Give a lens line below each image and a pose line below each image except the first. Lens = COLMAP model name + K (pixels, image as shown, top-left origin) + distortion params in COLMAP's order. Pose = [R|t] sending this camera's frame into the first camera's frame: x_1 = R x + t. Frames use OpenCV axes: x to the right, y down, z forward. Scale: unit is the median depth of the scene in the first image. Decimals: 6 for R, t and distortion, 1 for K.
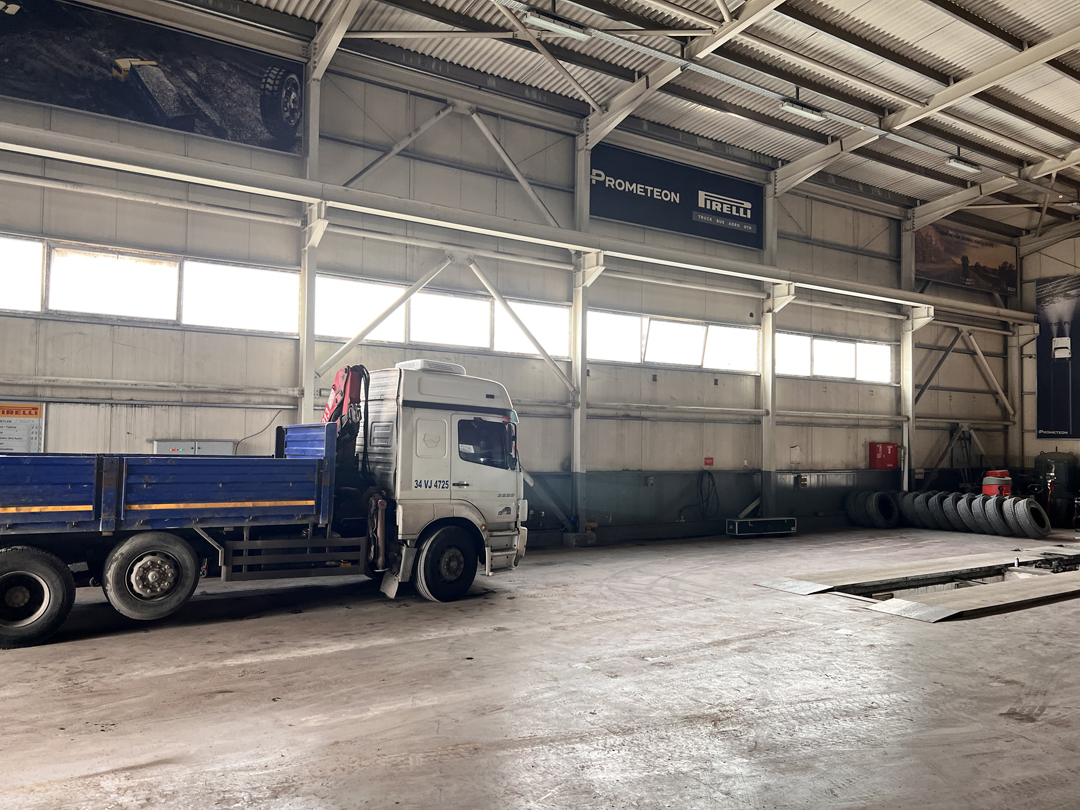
lens RADIAL K [[806.9, 0, 532.9], [0, 806.9, 402.2], [0, 0, 1]] dist [0.083200, -0.100545]
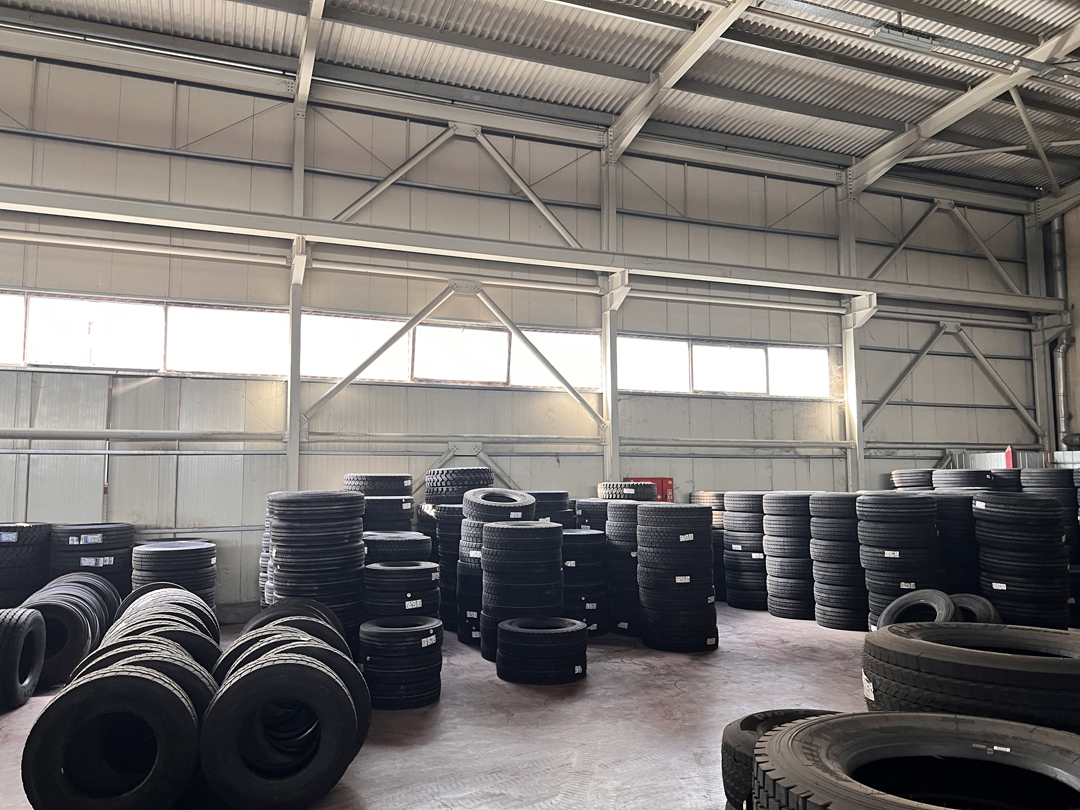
lens RADIAL K [[804.1, 0, 539.7], [0, 804.1, 417.8], [0, 0, 1]] dist [0.012479, -0.001847]
pose [[0.978989, -0.033651, -0.201116, 0.177926], [0.027132, 0.999016, -0.035084, 0.007061], [0.202099, 0.028890, 0.978939, 0.118579]]
